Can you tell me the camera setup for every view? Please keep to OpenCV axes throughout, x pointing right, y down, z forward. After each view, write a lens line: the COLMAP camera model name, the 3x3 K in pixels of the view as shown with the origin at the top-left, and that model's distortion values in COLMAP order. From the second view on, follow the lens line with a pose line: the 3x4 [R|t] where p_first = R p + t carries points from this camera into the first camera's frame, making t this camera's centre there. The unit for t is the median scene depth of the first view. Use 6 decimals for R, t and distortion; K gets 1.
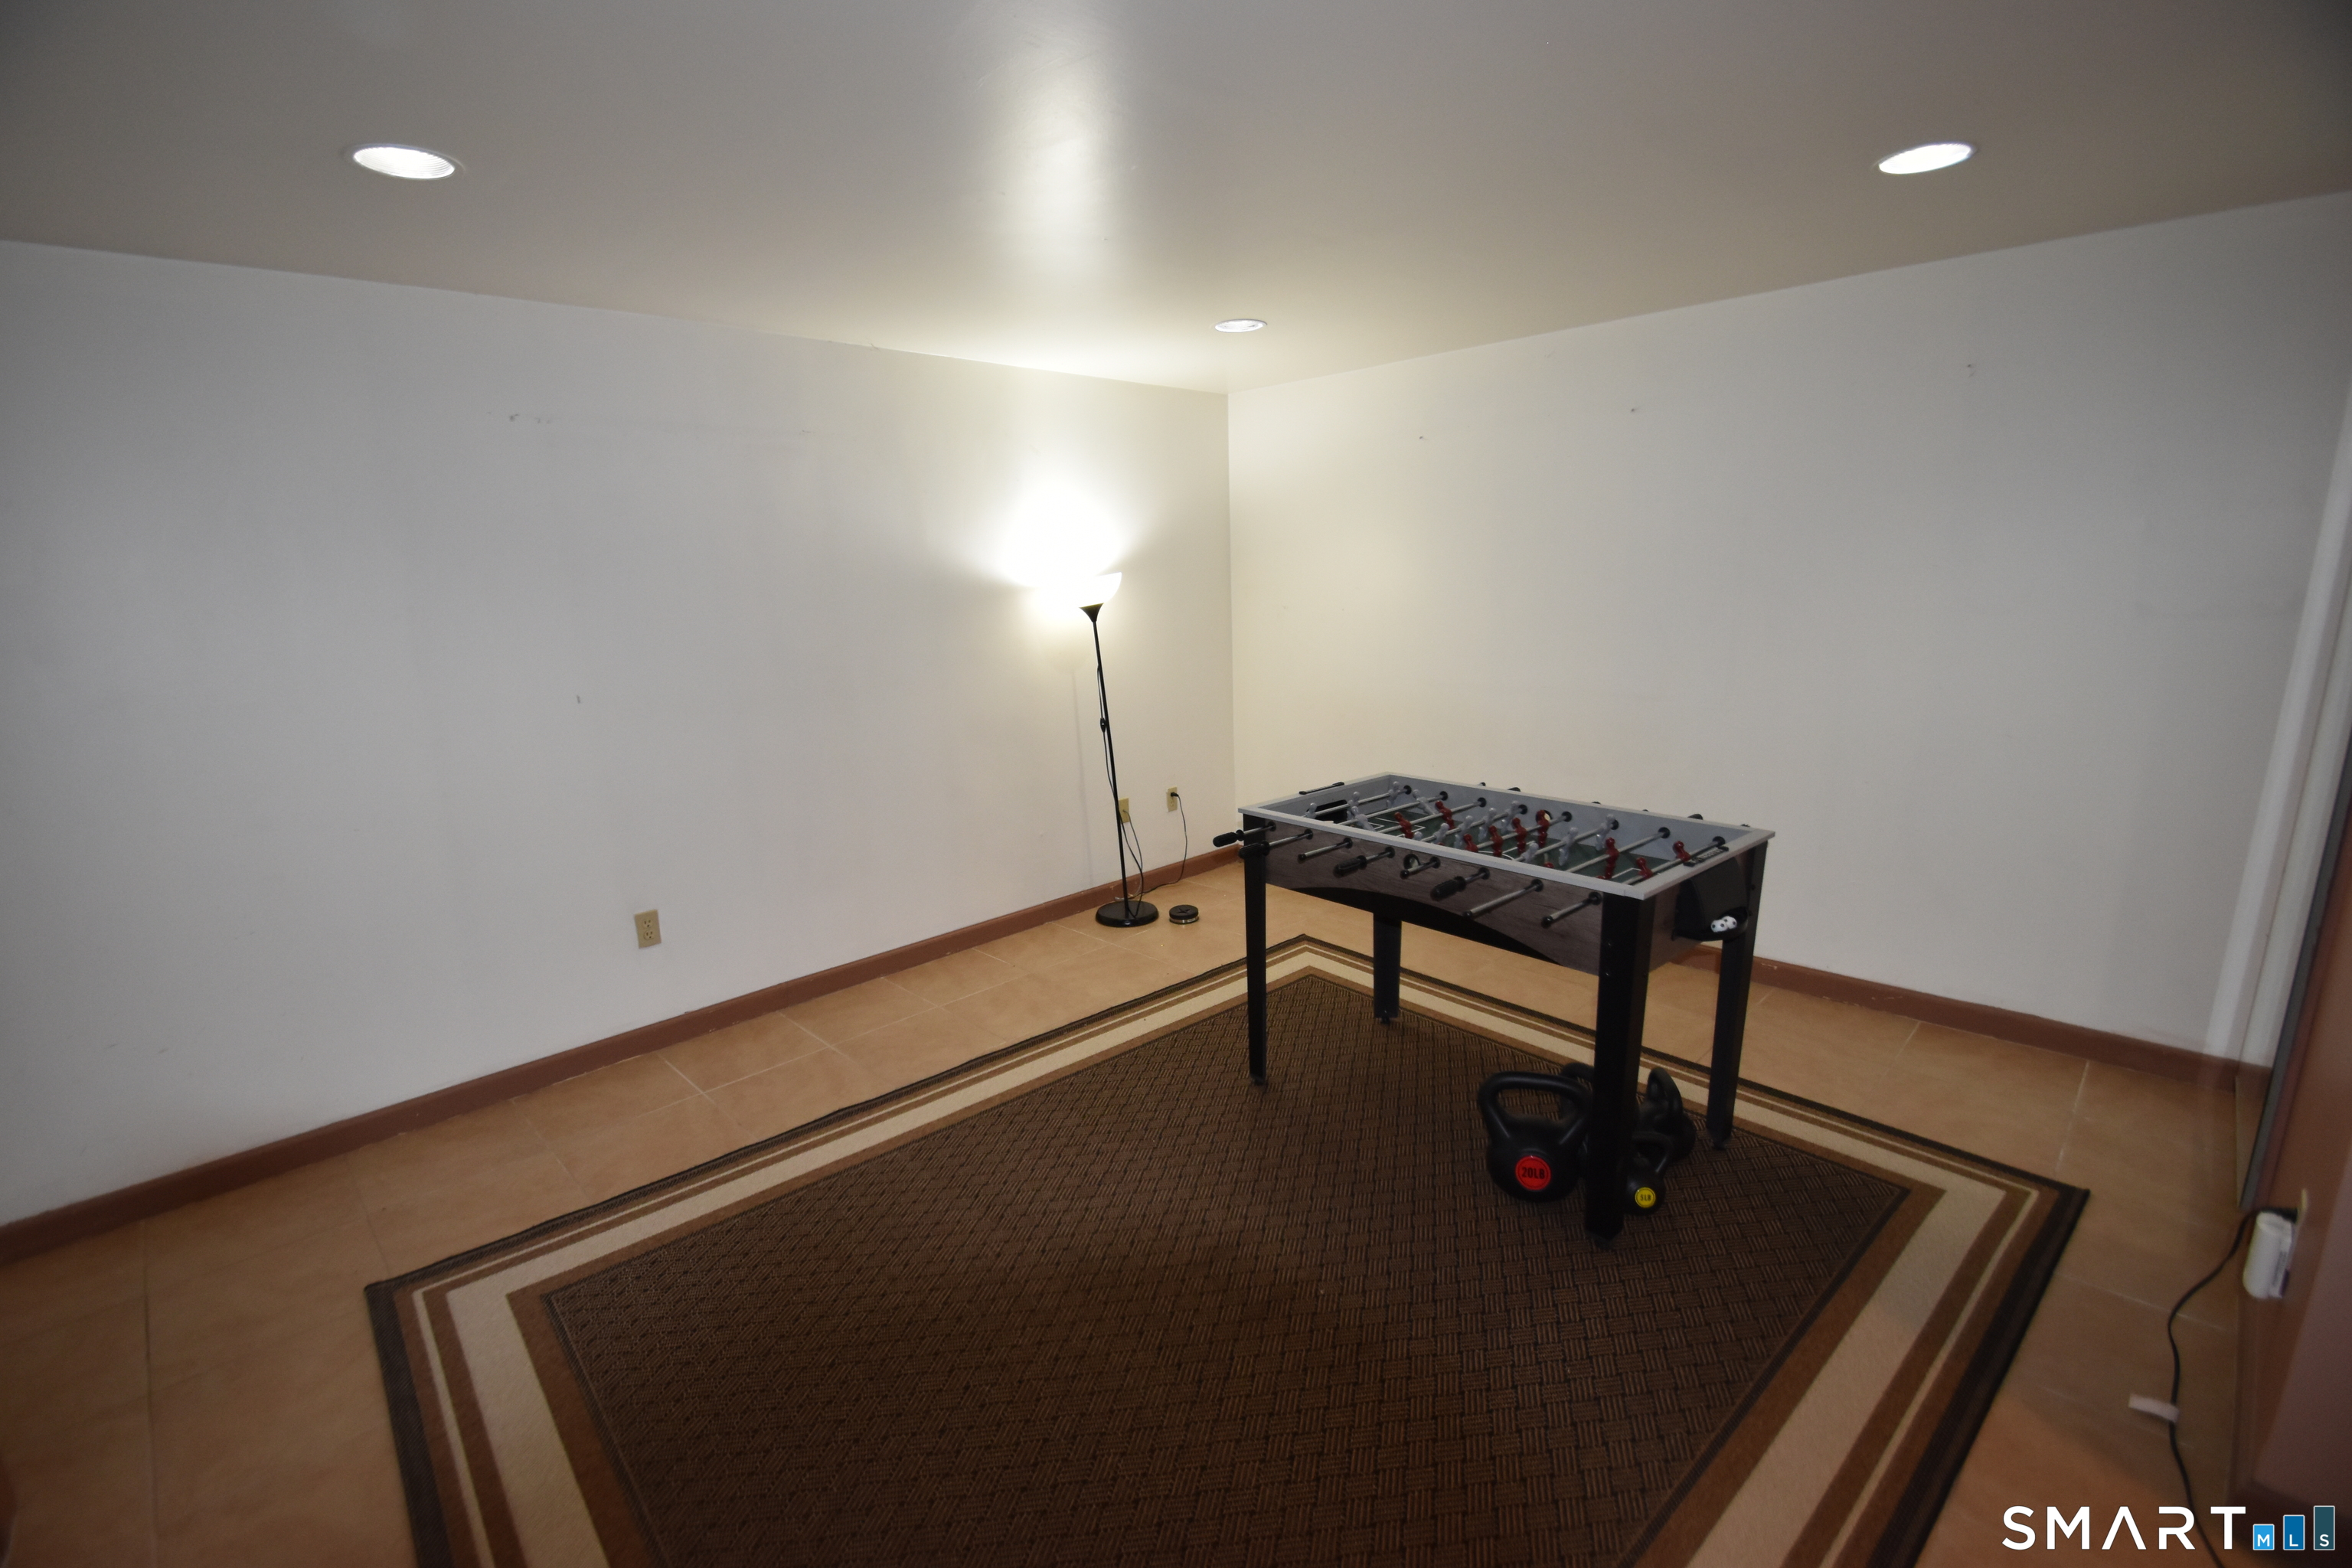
lens RADIAL K [[1022.6, 0, 1178.3], [0, 1022.6, 809.0], [0, 0, 1]] dist [-0.000903, -0.012412]
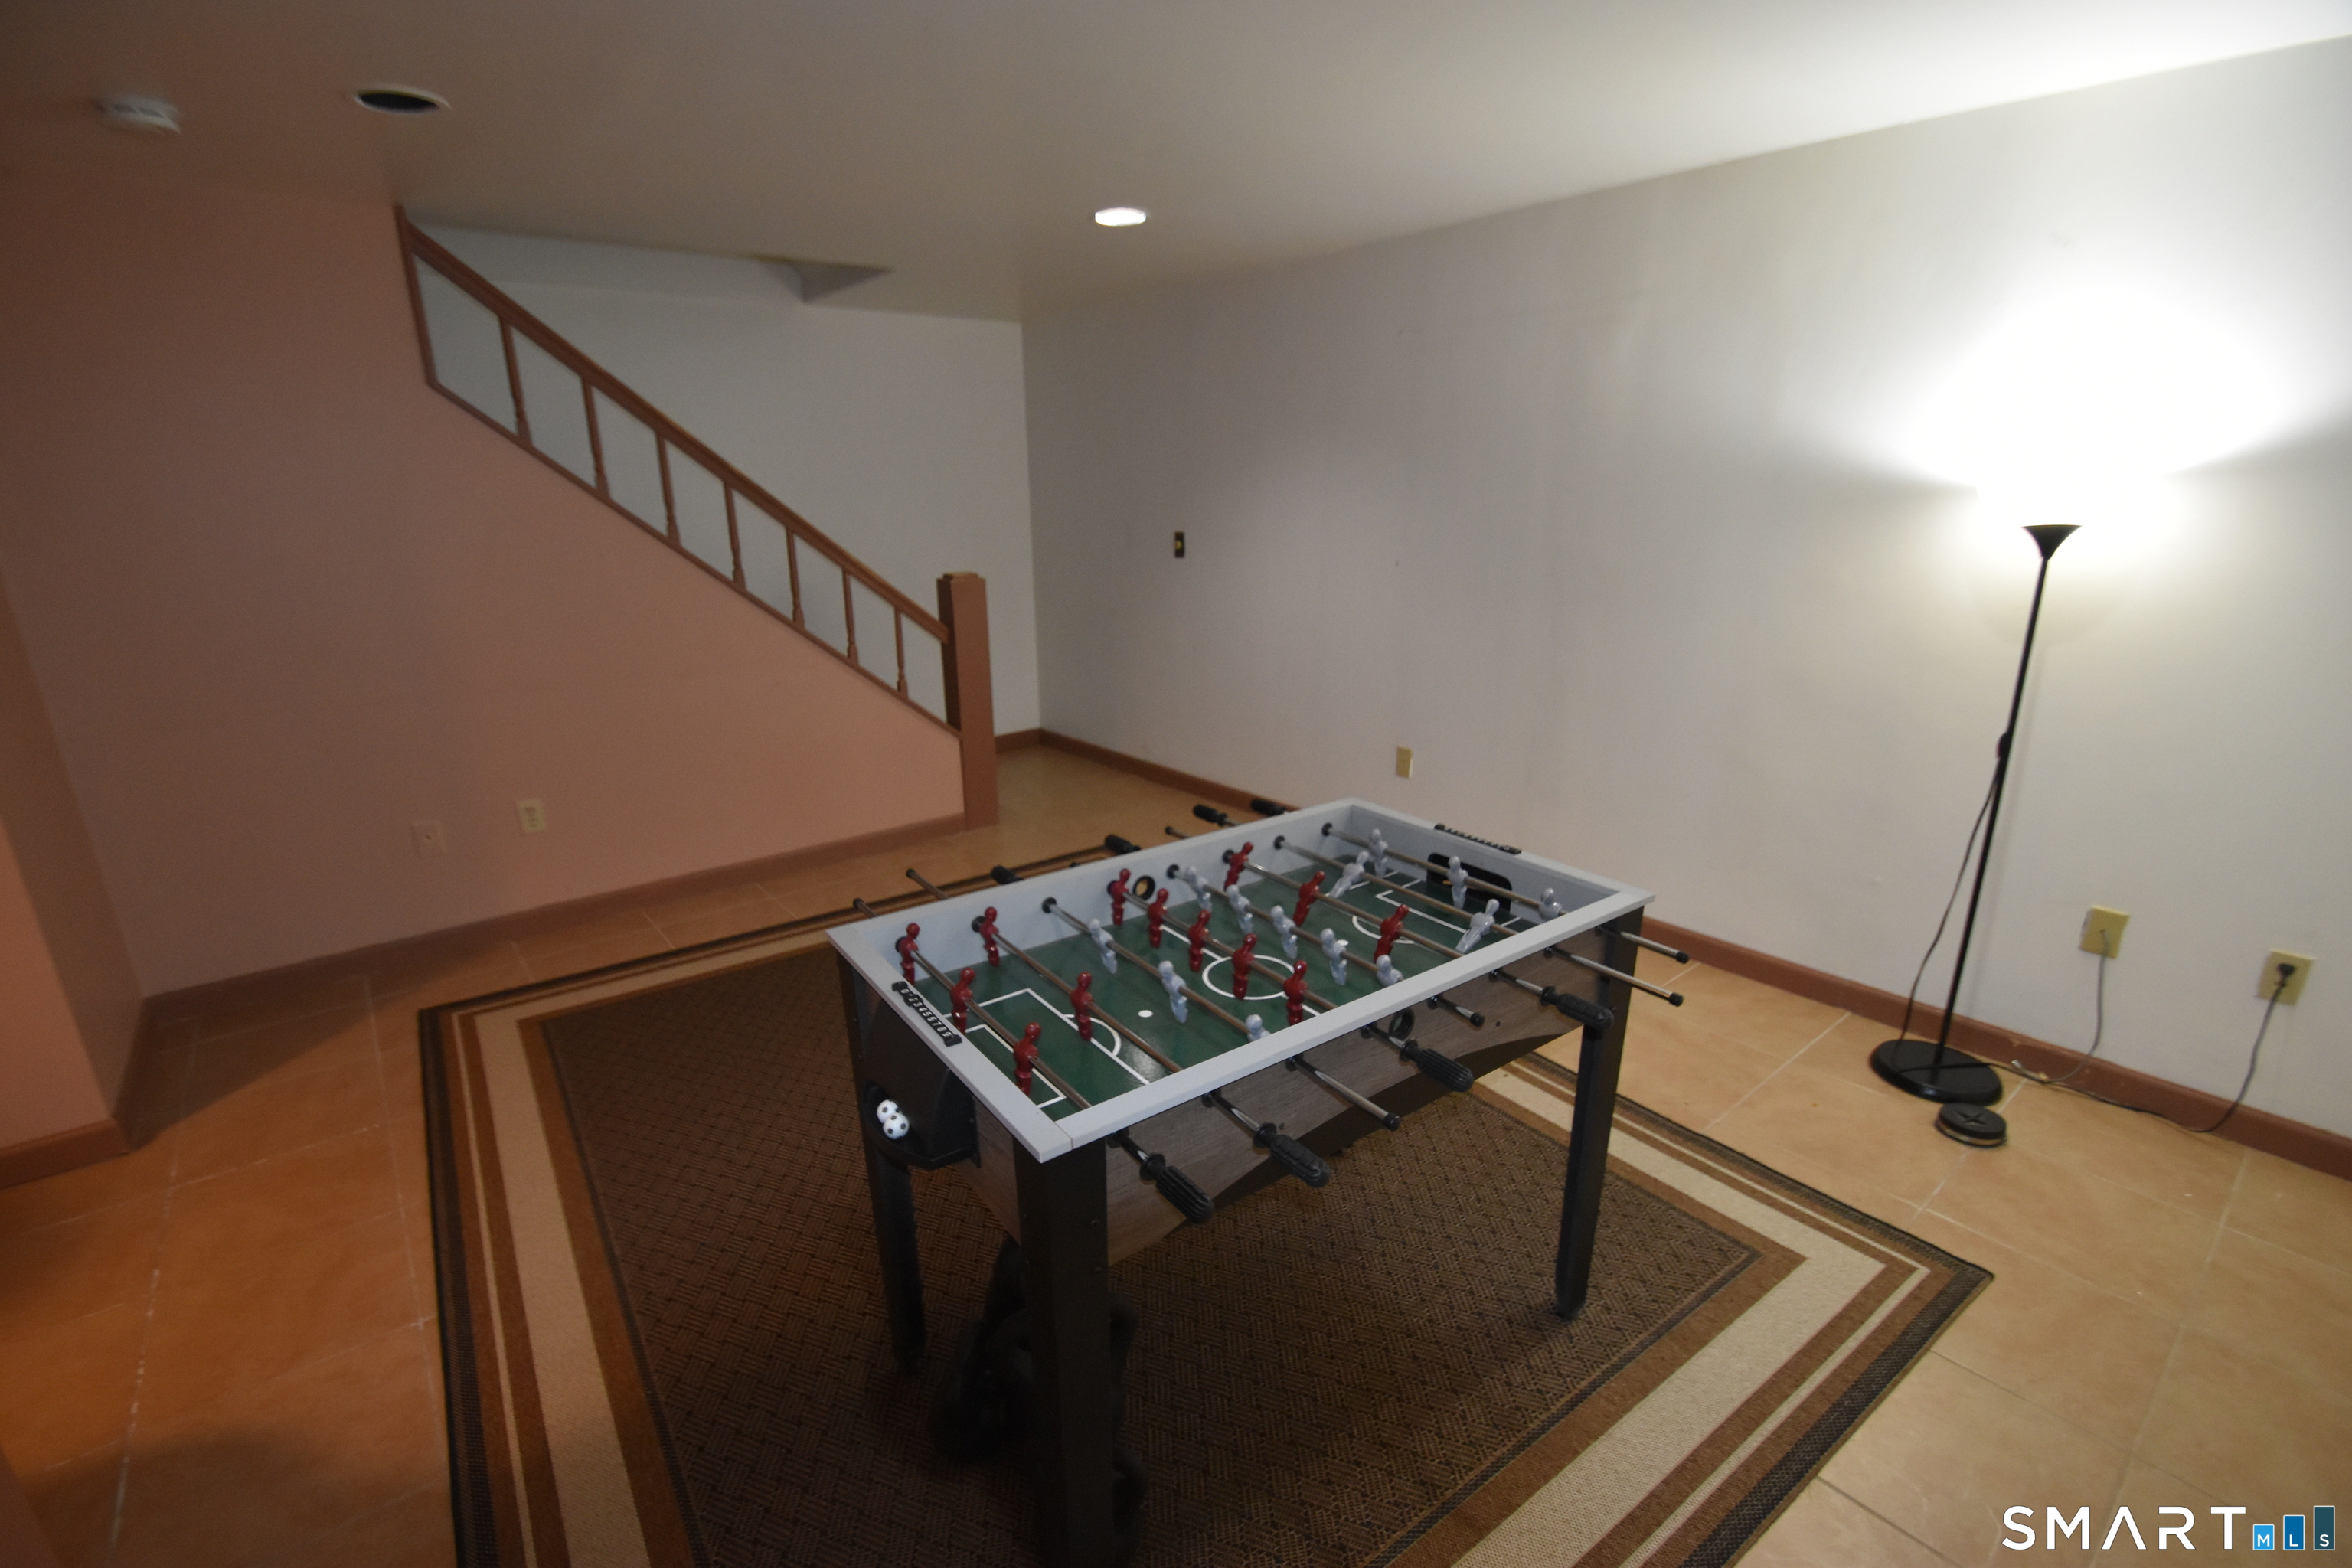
lens RADIAL K [[1066.3, 0, 1175.6], [0, 1066.3, 846.2], [0, 0, 1]] dist [-0.000728, -0.029890]
pose [[-0.109754, 0.343363, -0.932768, 0.668720], [-0.221032, 0.906508, 0.359705, -0.174313], [0.969071, 0.245650, -0.023599, 0.735635]]
